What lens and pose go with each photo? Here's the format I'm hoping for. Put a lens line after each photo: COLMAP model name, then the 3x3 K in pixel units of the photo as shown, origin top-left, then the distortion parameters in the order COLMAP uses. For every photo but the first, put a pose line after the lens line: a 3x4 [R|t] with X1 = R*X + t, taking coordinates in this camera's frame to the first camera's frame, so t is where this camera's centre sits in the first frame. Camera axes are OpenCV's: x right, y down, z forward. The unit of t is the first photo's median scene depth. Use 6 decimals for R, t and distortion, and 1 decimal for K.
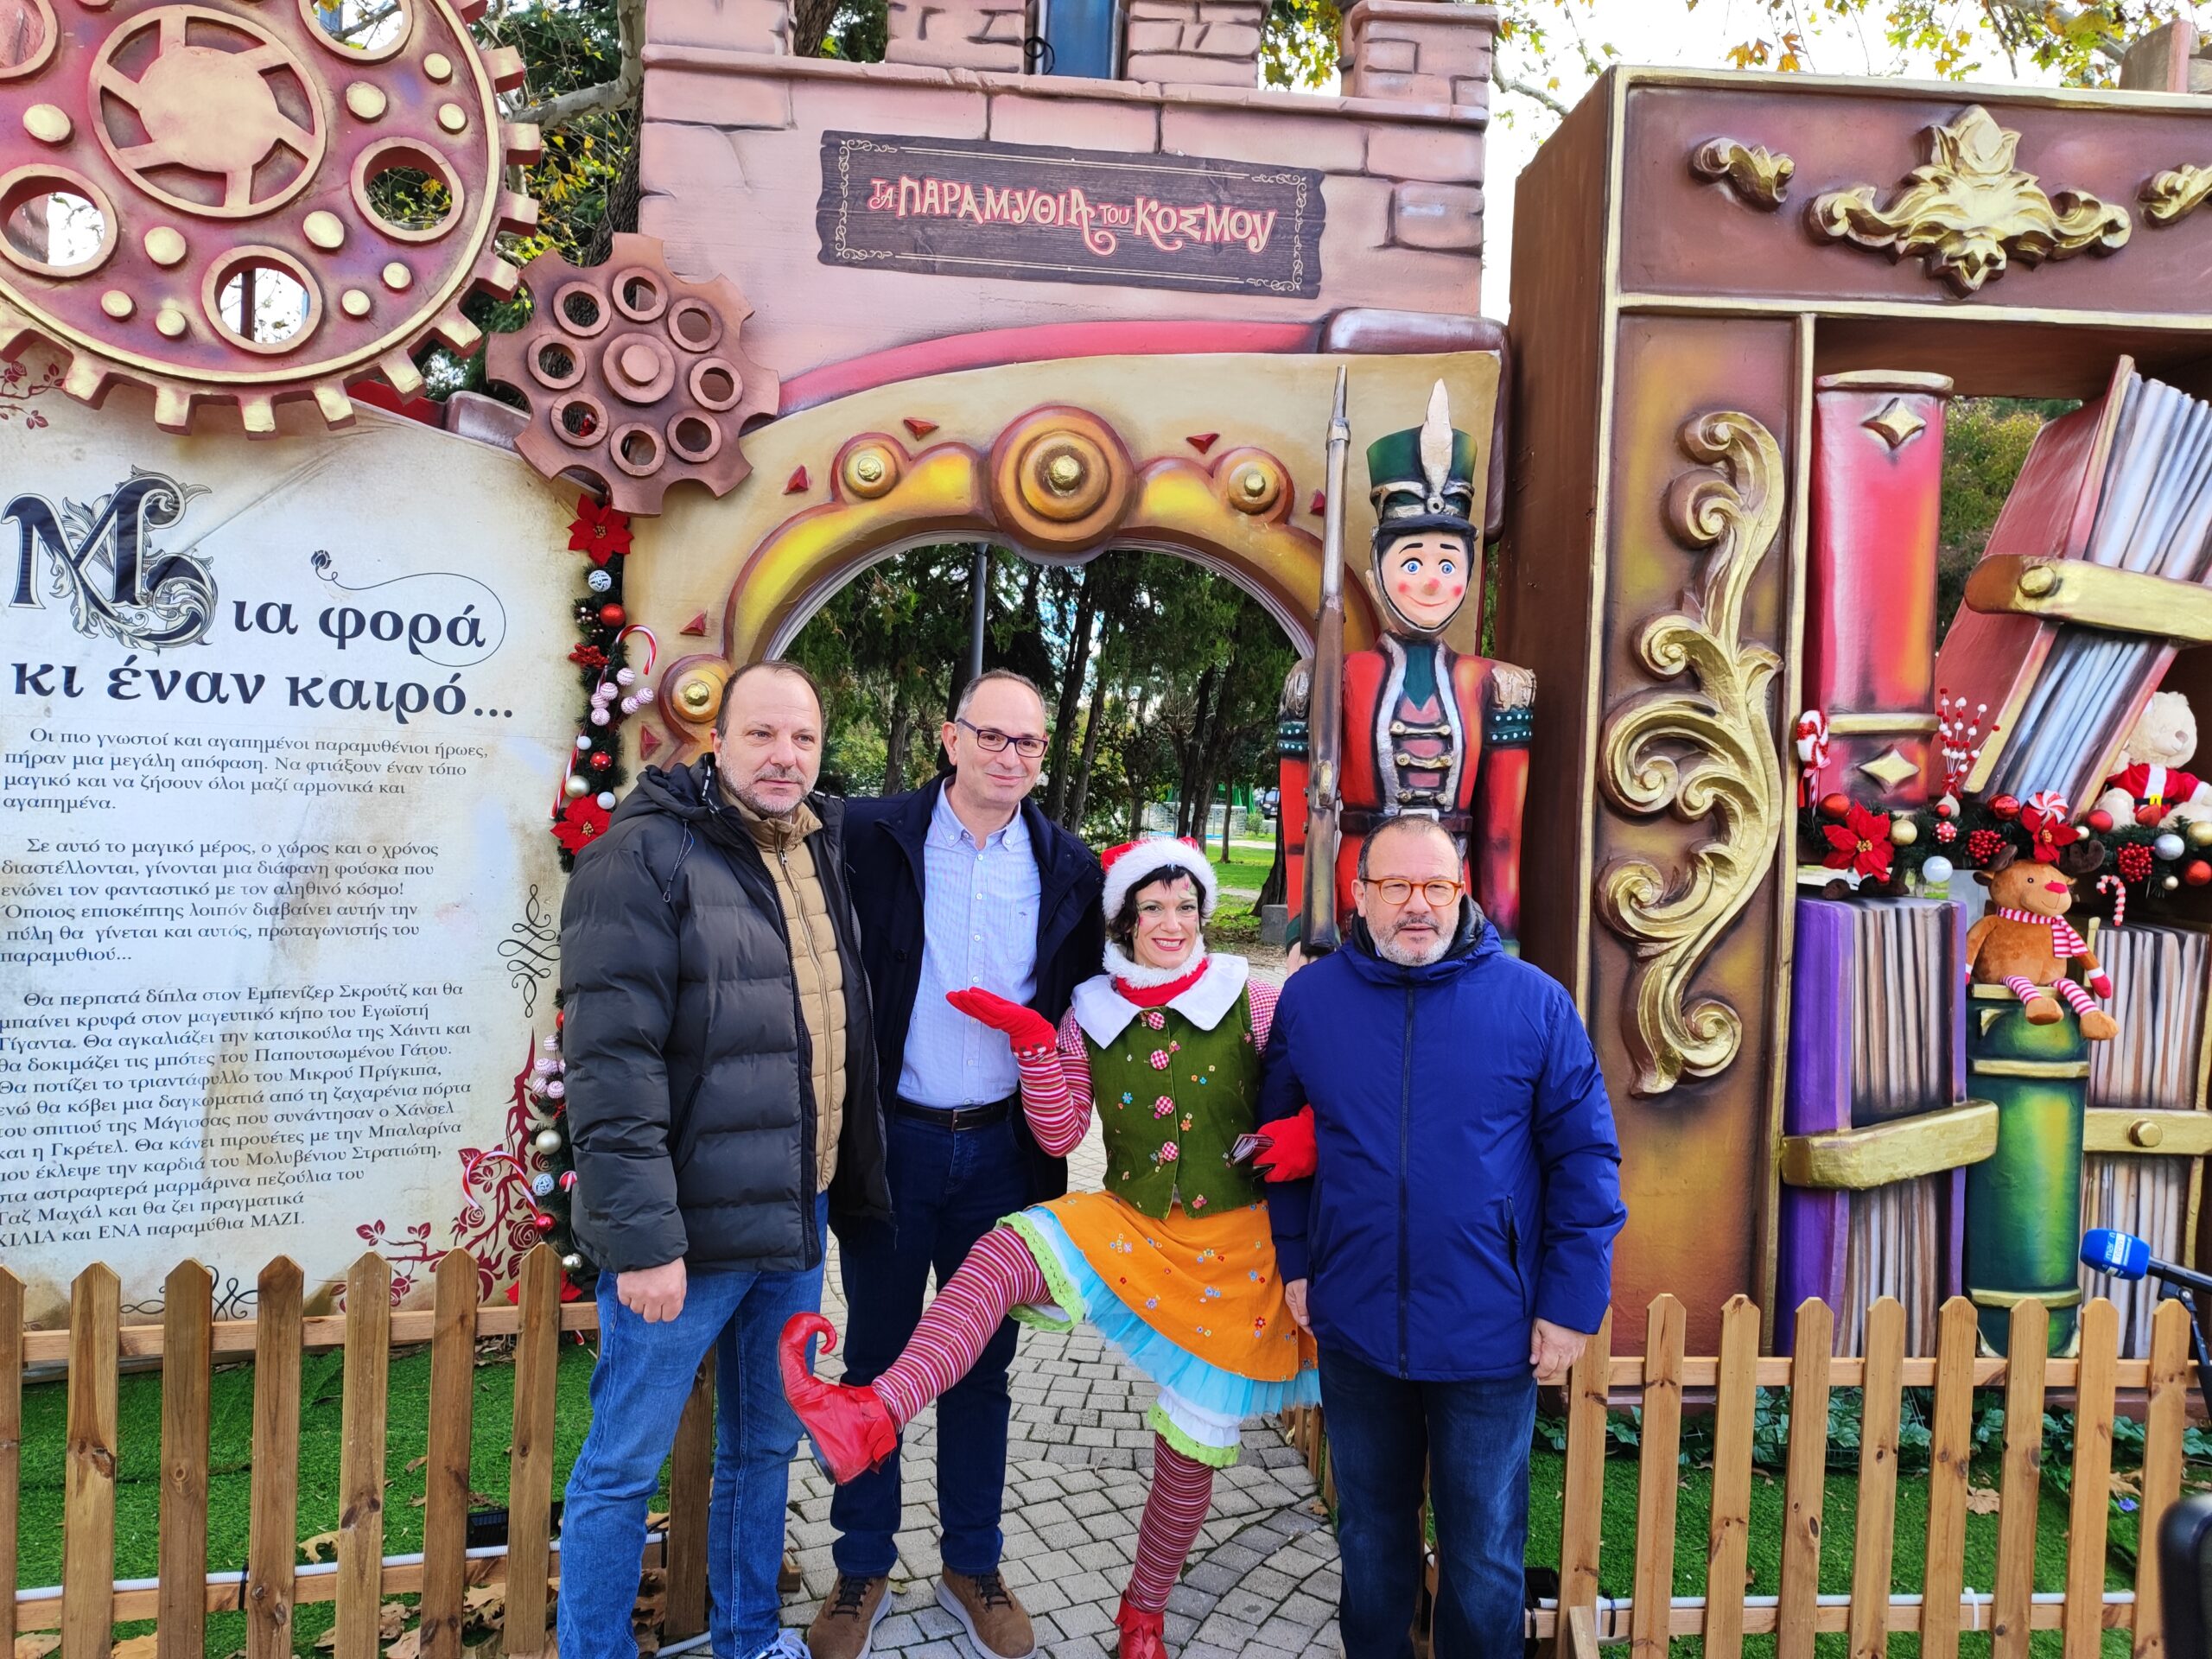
lens RADIAL K [[1517.7, 0, 1111.0], [0, 1517.7, 808.2], [0, 0, 1]] dist [0.036898, -0.033243]
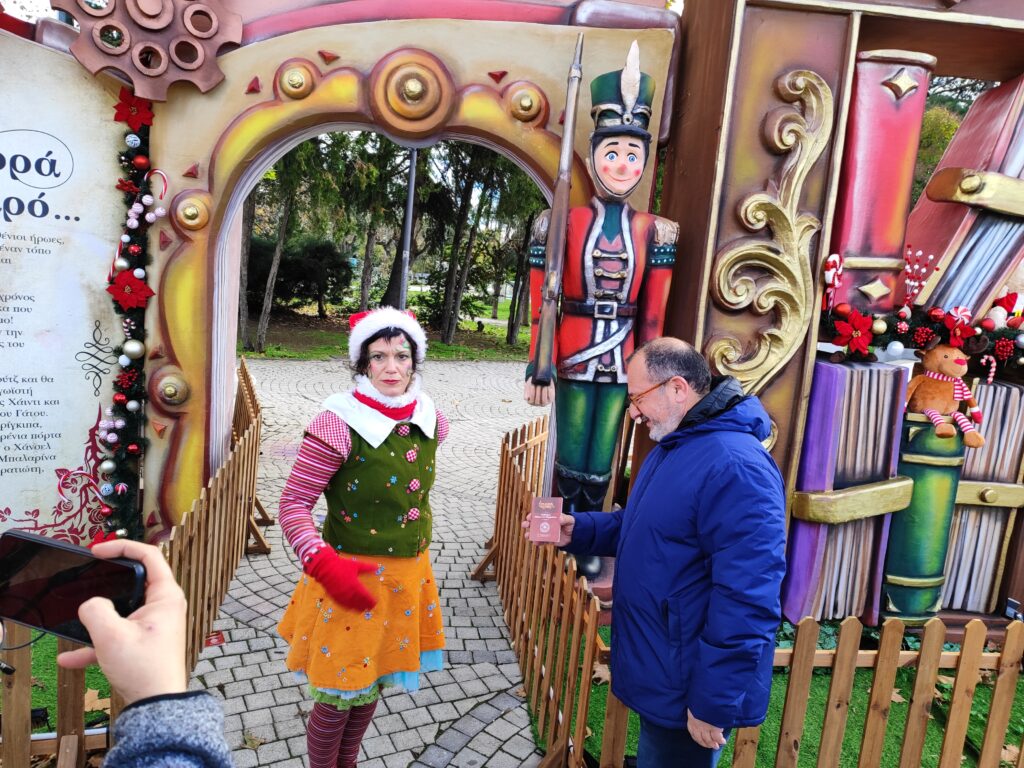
lens RADIAL K [[702.6, 0, 514.3], [0, 702.6, 374.1], [0, 0, 1]] dist [0.036898, -0.033243]
pose [[0.998452, 0.040892, 0.037703, 0.069831], [-0.045402, 0.990762, 0.127788, -0.014683], [-0.032129, -0.129302, 0.991085, 0.195604]]
